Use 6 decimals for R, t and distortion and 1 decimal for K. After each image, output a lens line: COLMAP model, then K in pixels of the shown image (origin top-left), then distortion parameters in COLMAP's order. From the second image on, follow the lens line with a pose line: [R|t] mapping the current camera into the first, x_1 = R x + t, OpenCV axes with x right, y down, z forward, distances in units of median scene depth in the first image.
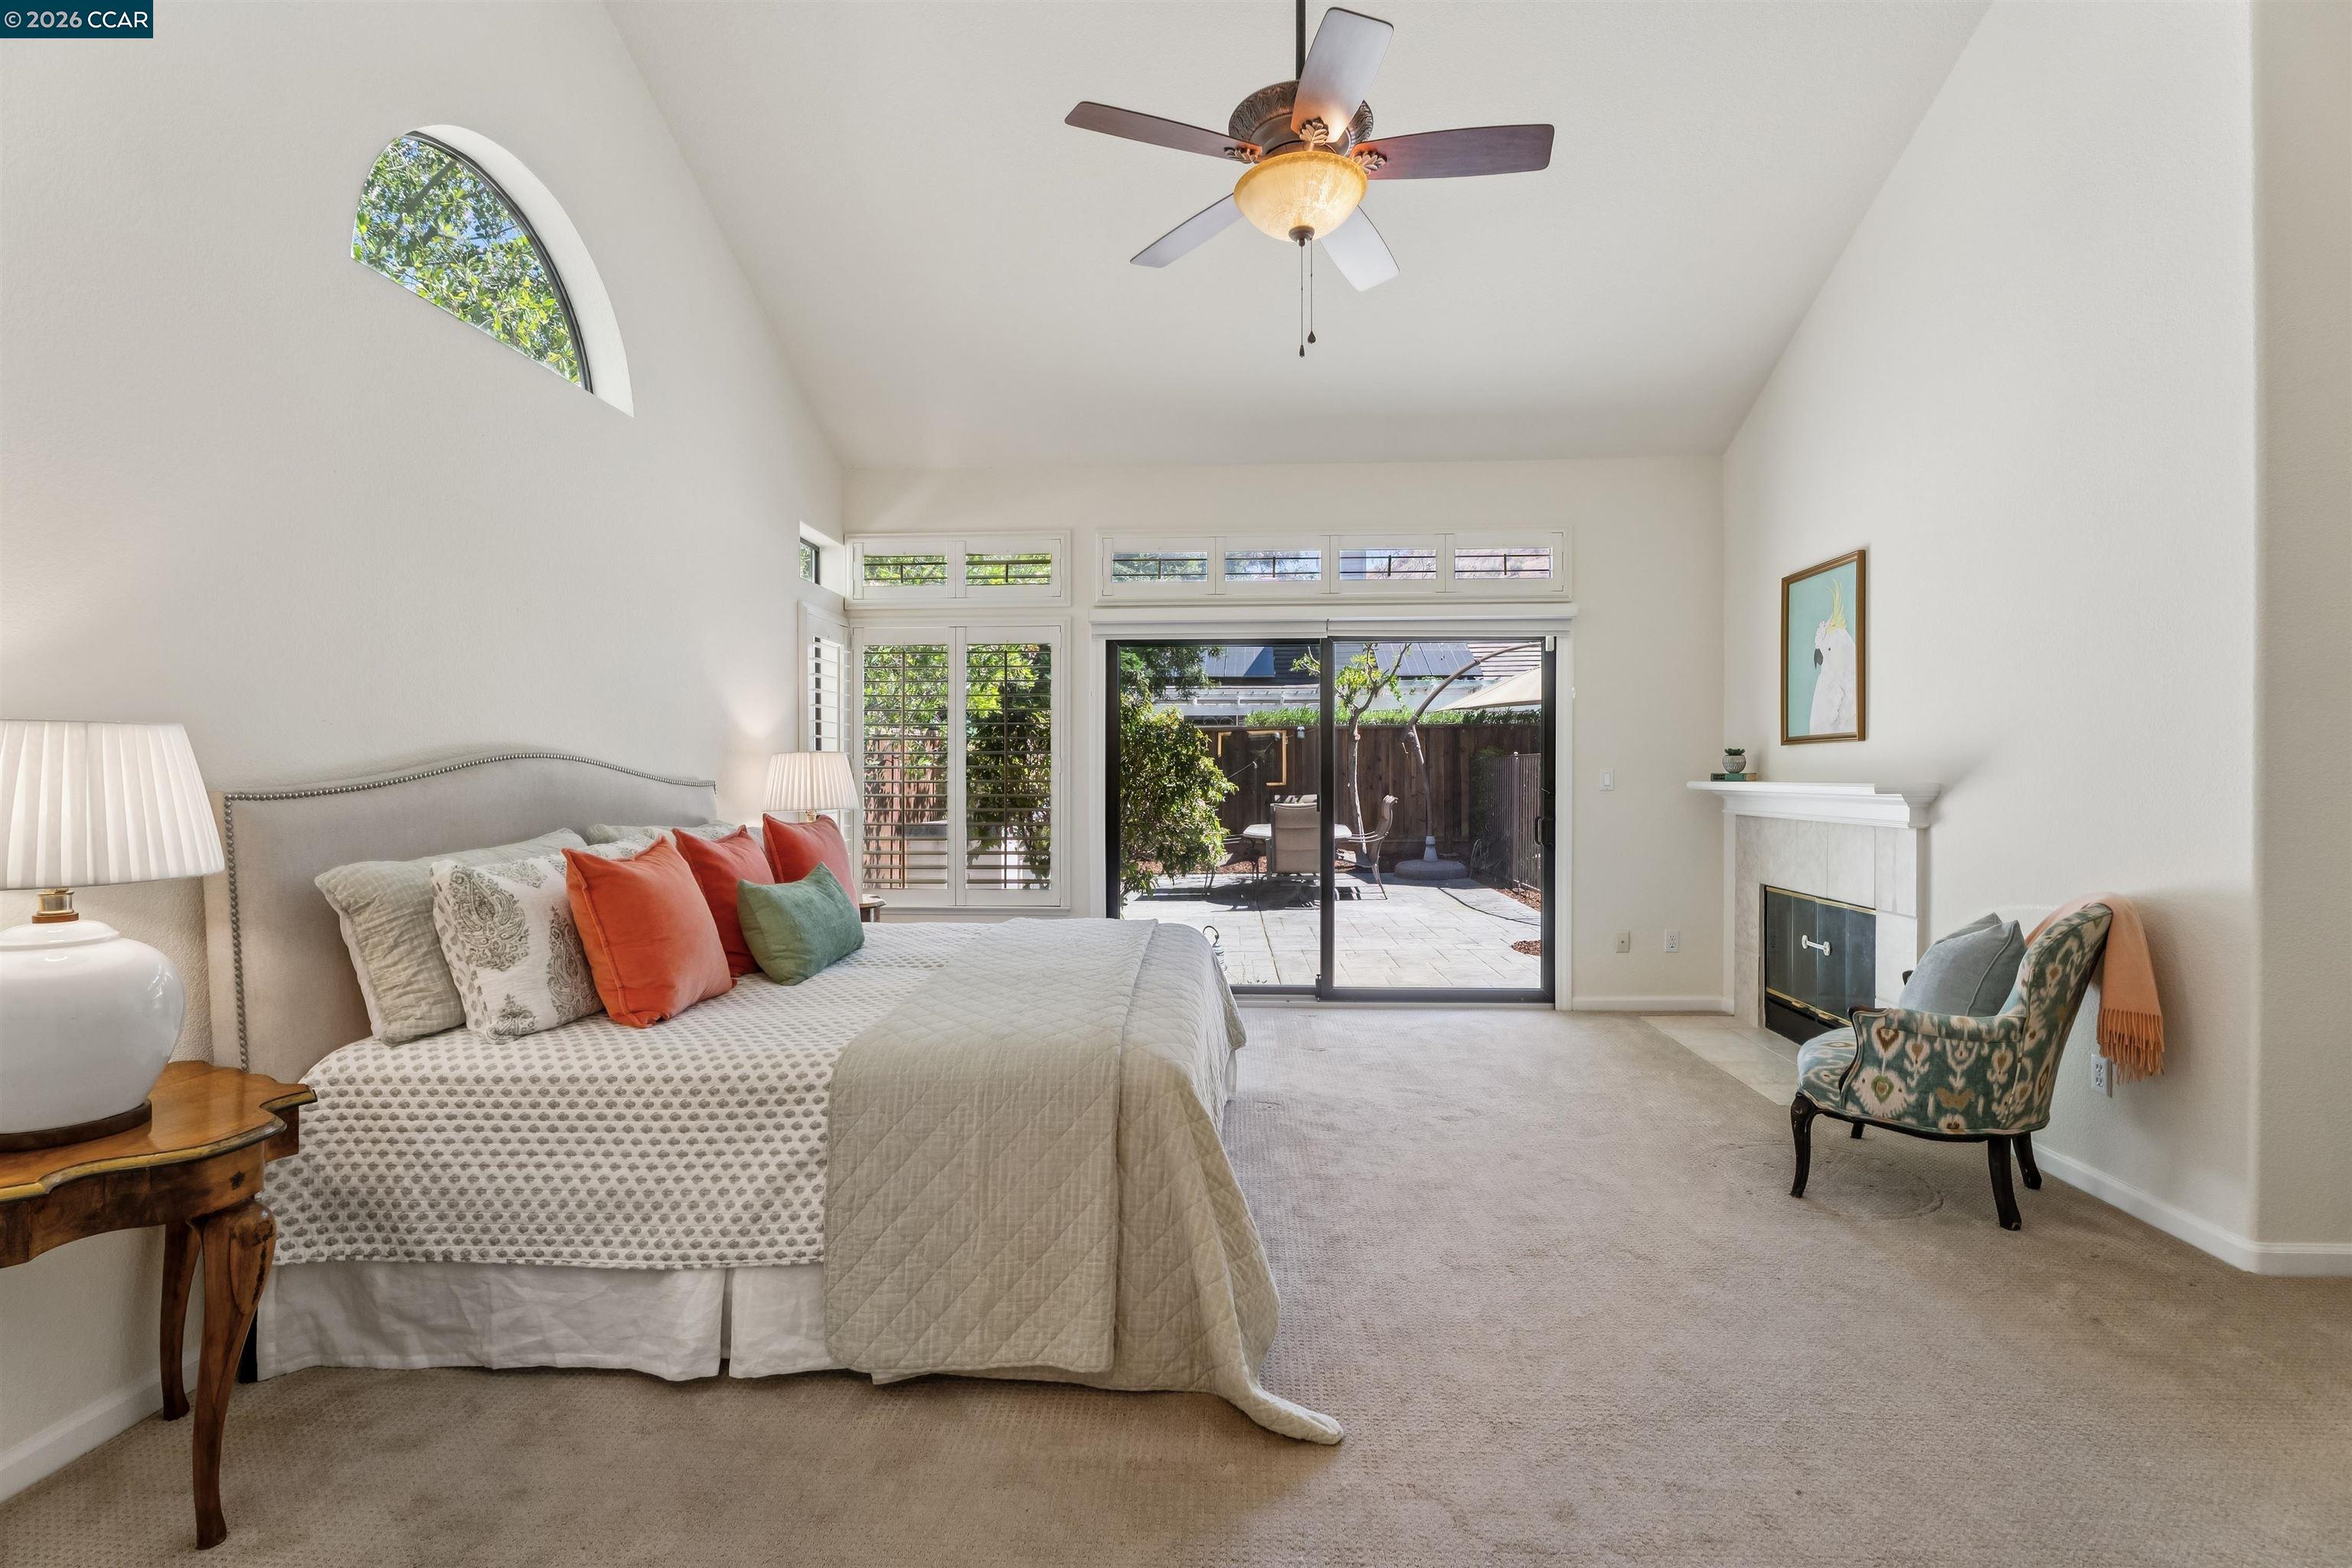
lens RADIAL K [[1061.8, 0, 1180.1], [0, 1061.8, 774.1], [0, 0, 1]] dist [-0.004766, -0.000233]
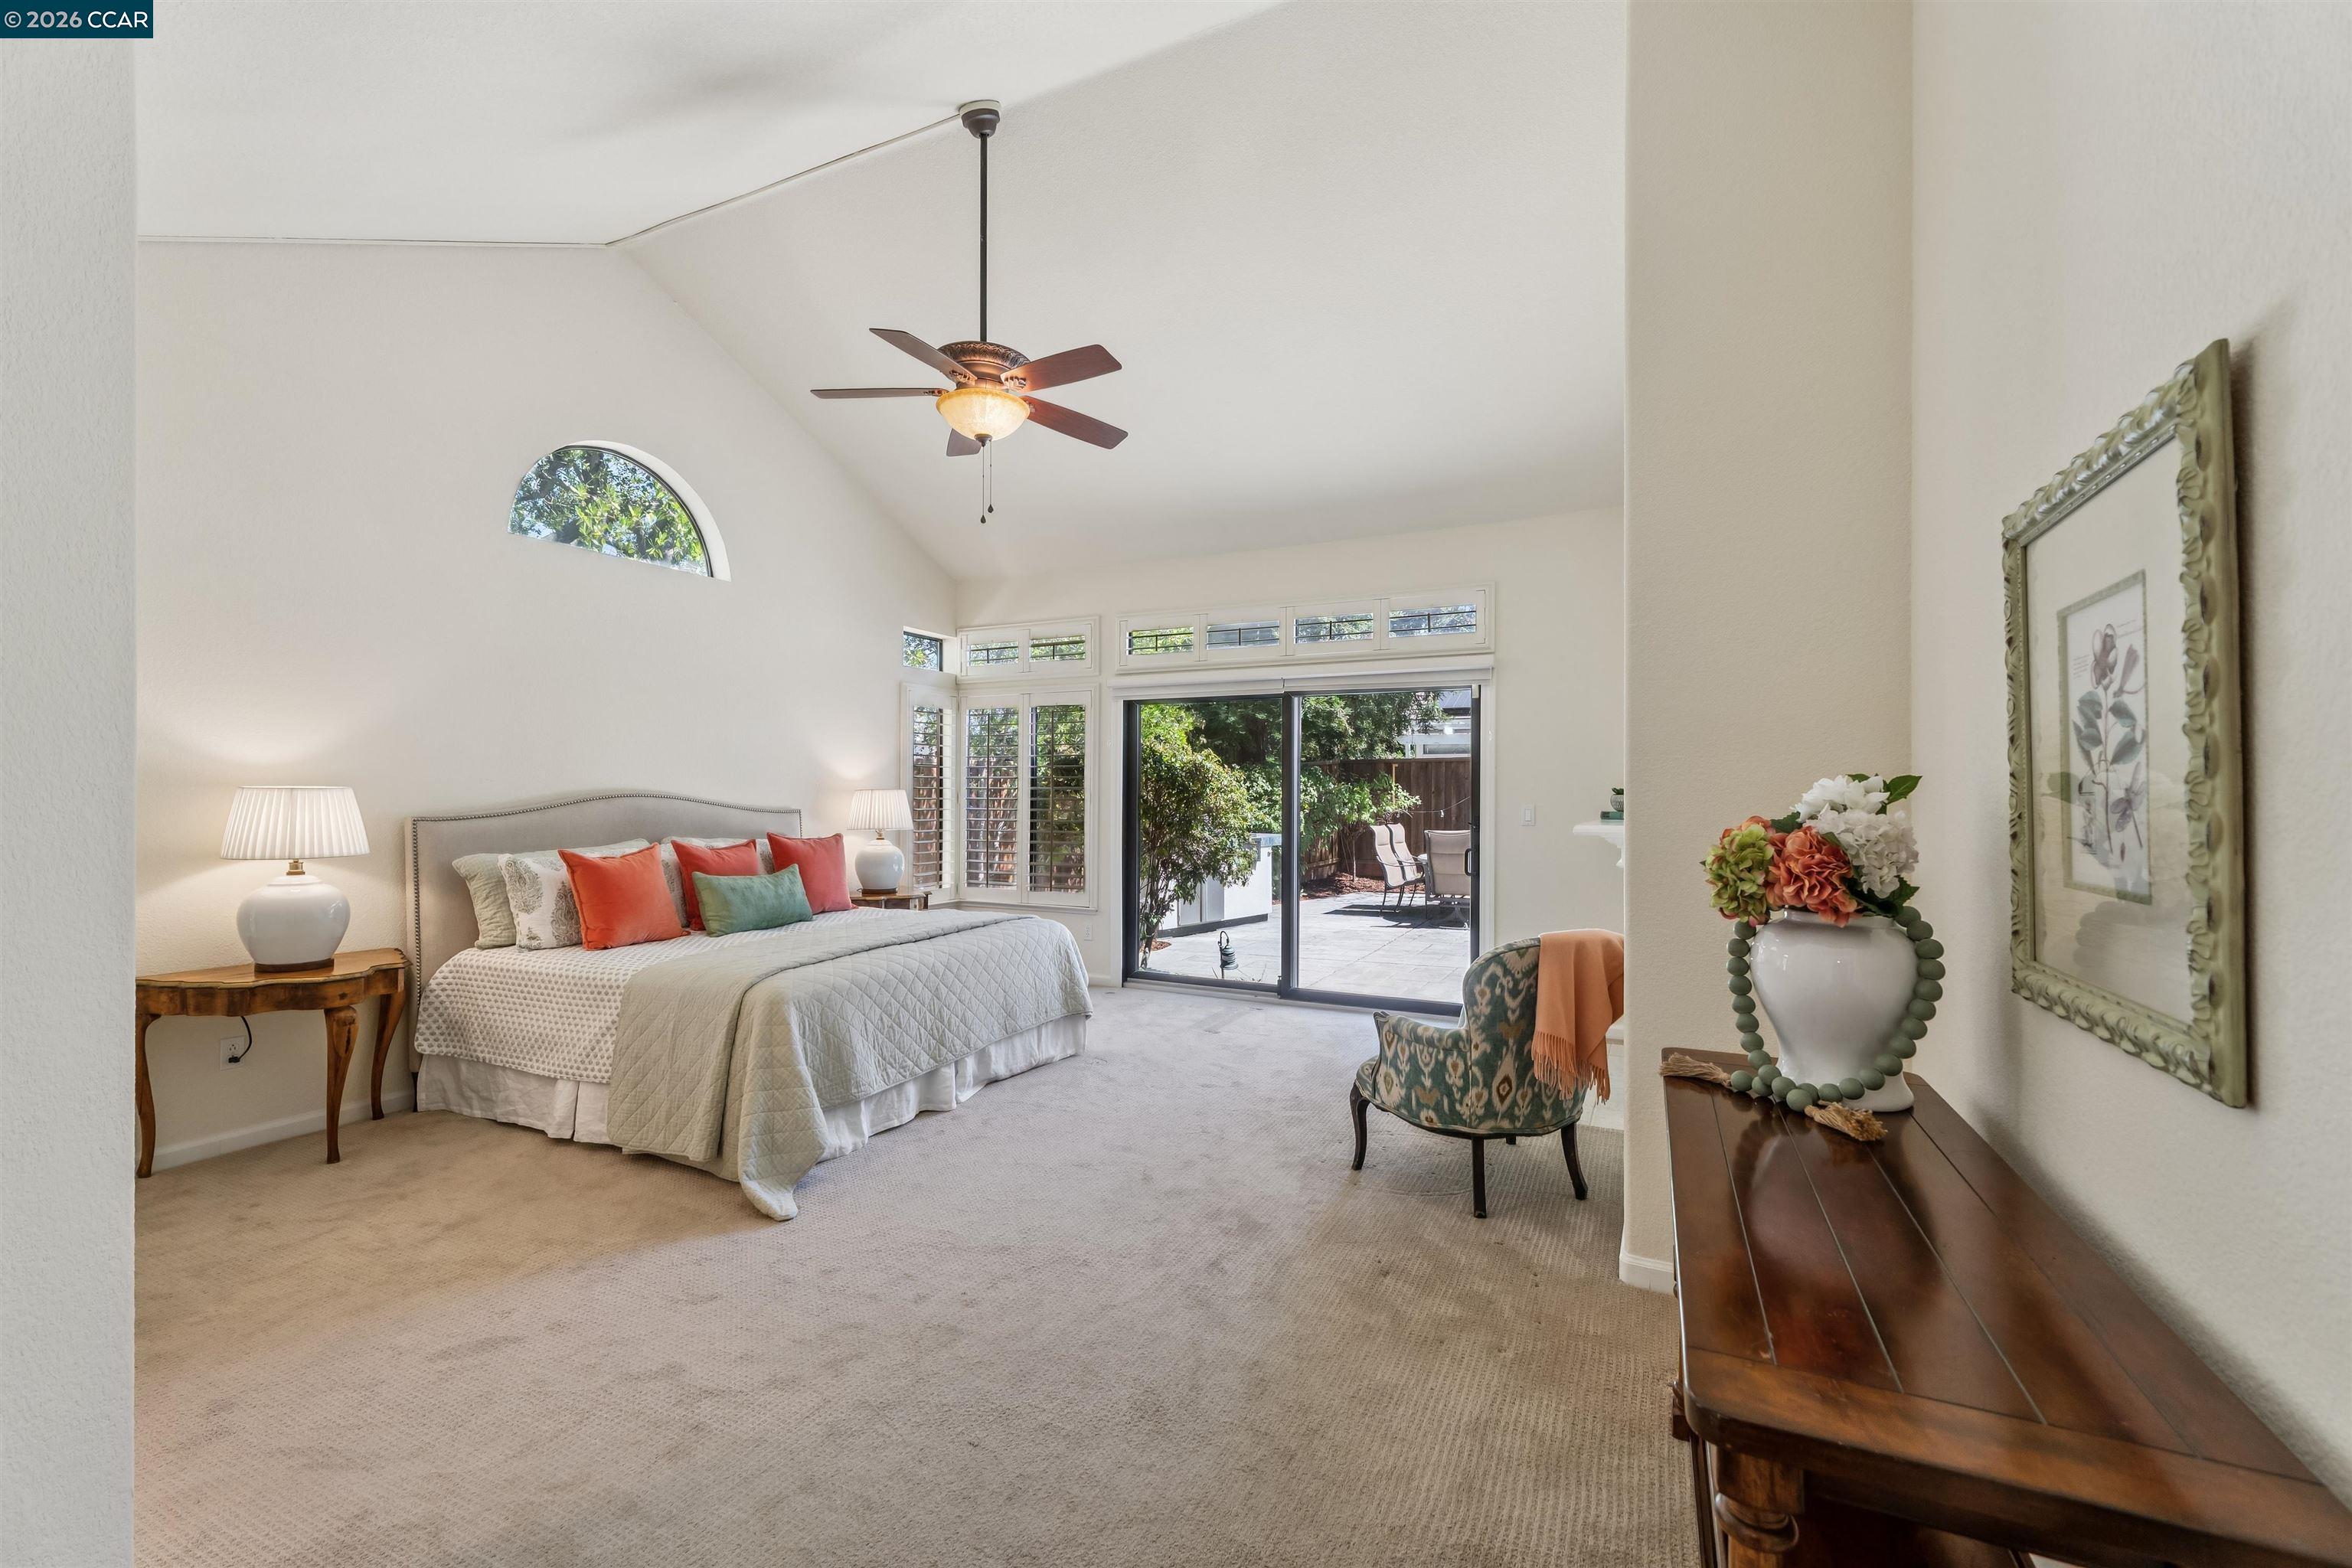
lens RADIAL K [[988.3, 0, 1176.0], [0, 988.3, 784.0], [0, 0, 1]] dist [0.008040, -0.000065]
pose [[0.918203, 0.002190, -0.396105, 0.918145], [-0.006976, 0.999919, -0.010644, -0.027501], [0.396049, 0.012537, 0.918144, -0.129415]]
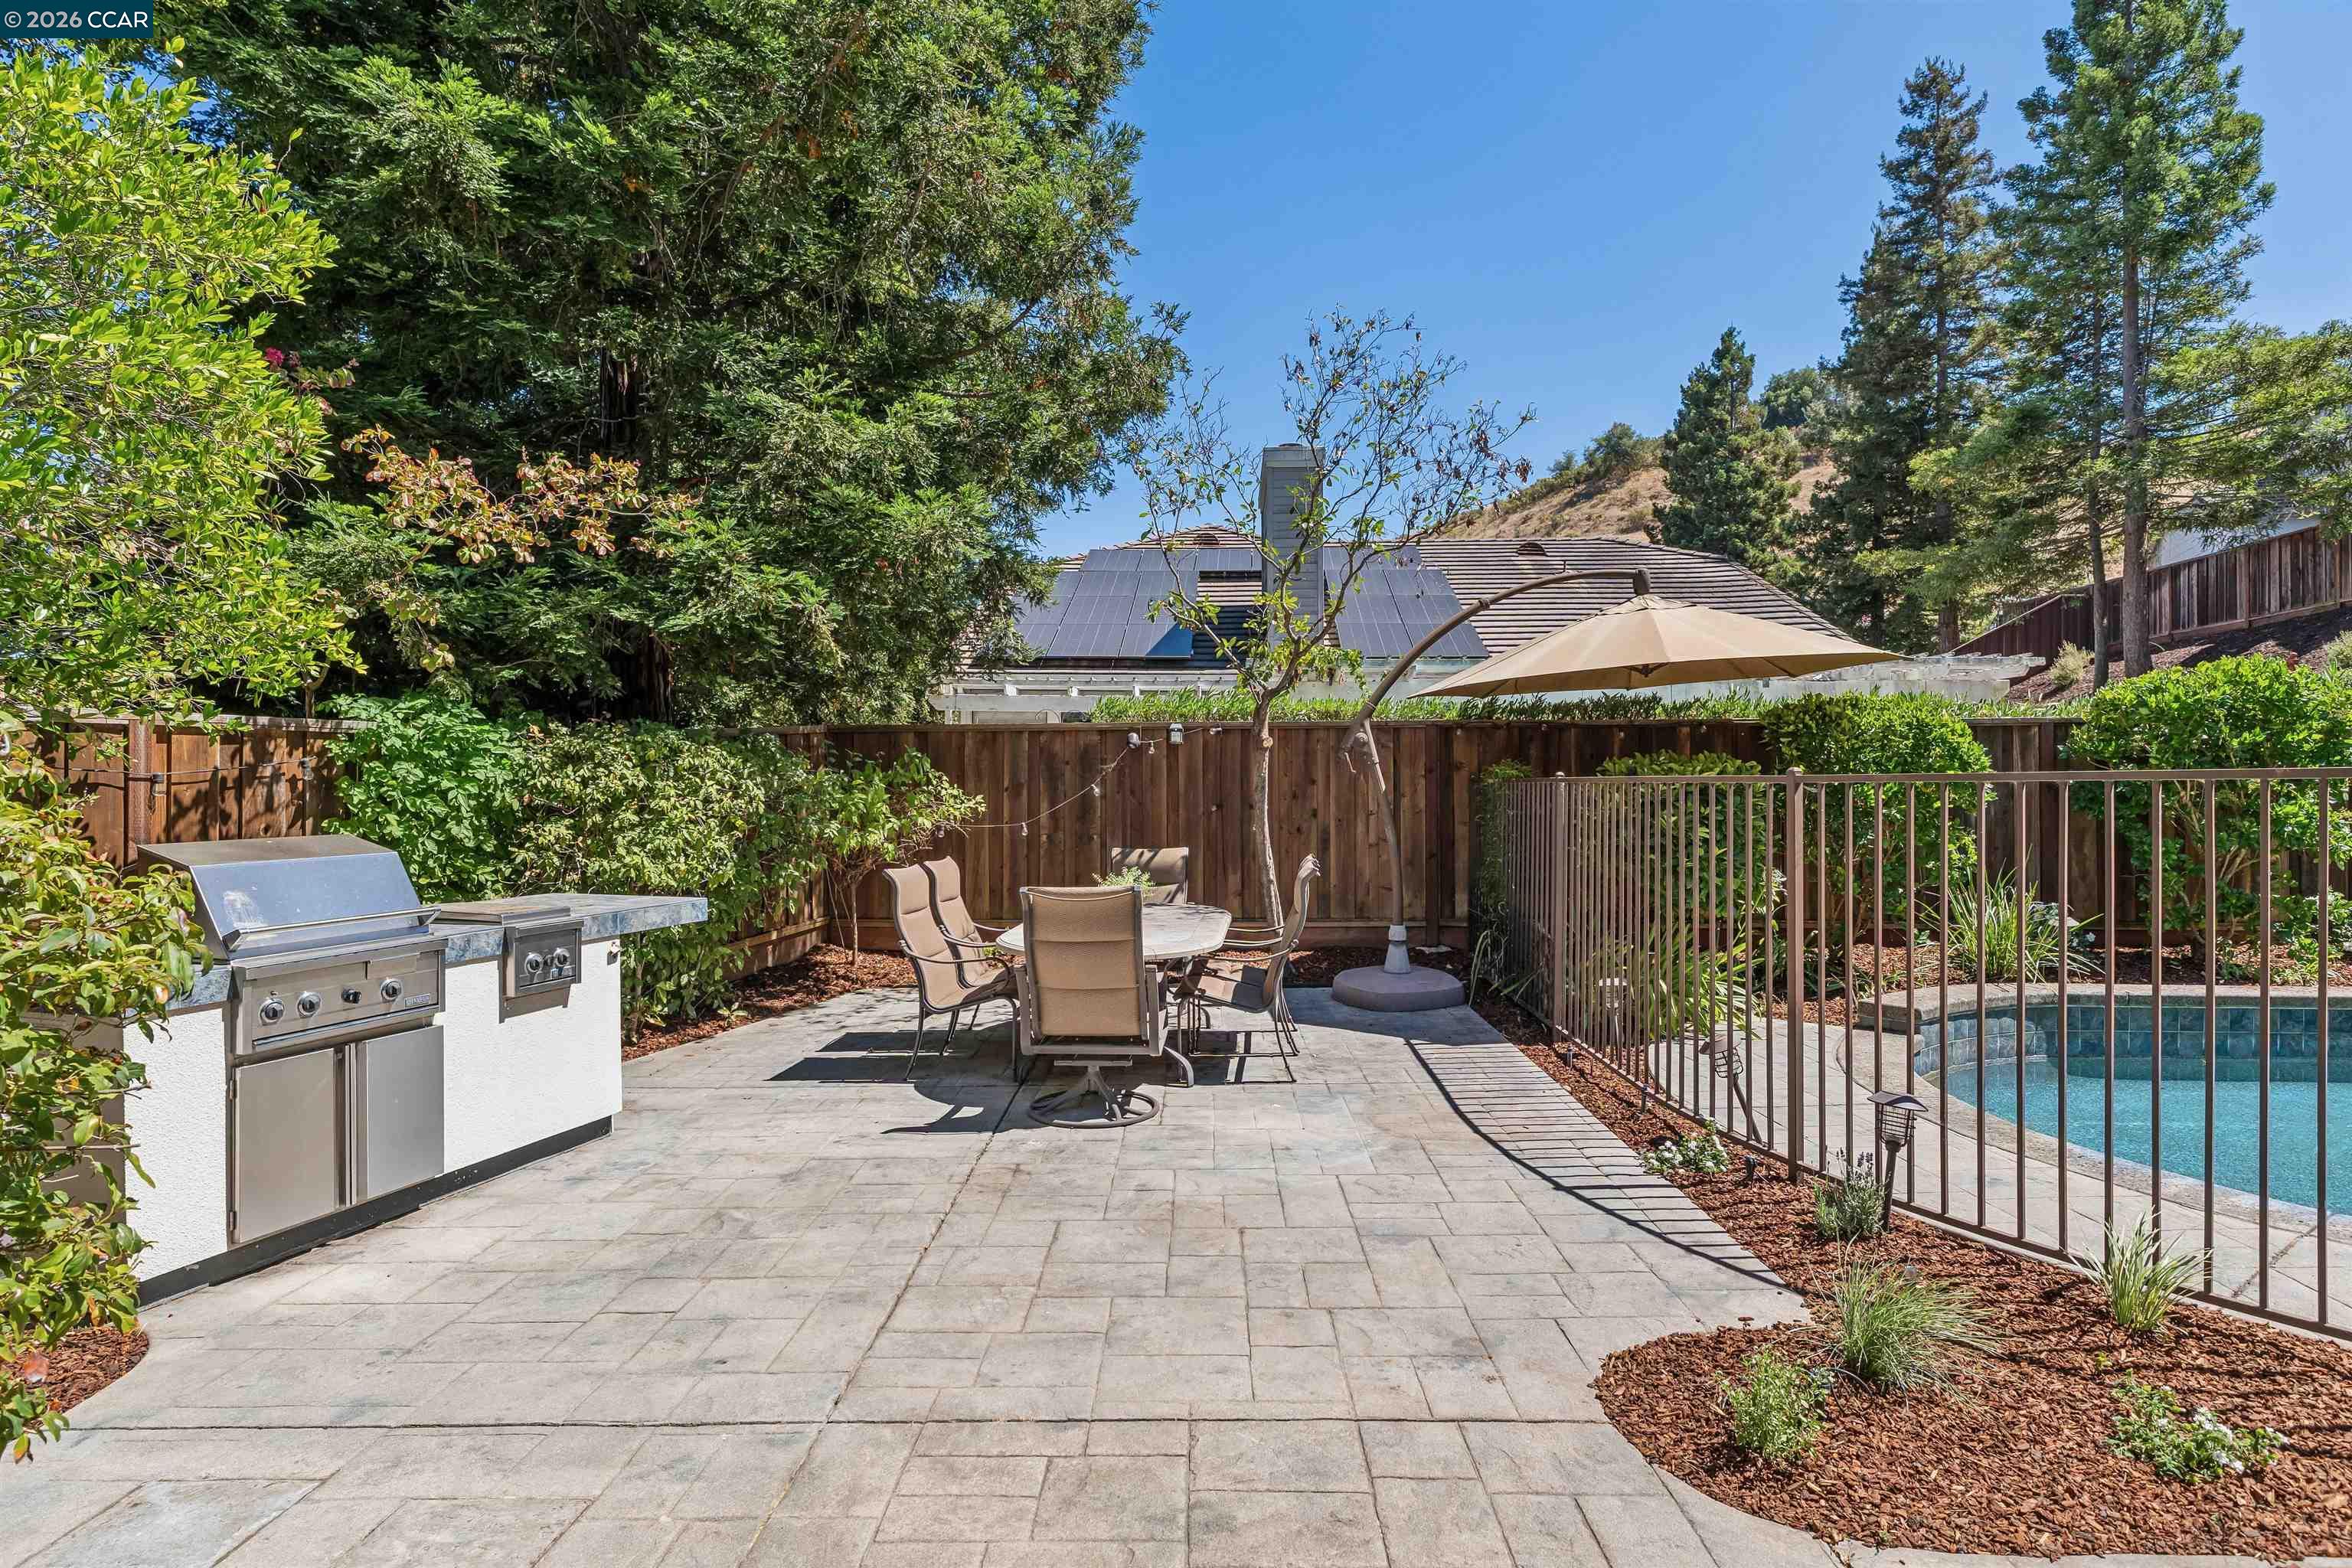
lens RADIAL K [[1194.6, 0, 1181.8], [0, 1194.6, 776.2], [0, 0, 1]] dist [-0.001212, -0.000816]
pose [[0.999617, 0.006012, 0.027010, 0.504439], [-0.005683, 0.999909, -0.012238, -0.044707], [-0.027081, 0.012080, 0.999560, 1.816635]]
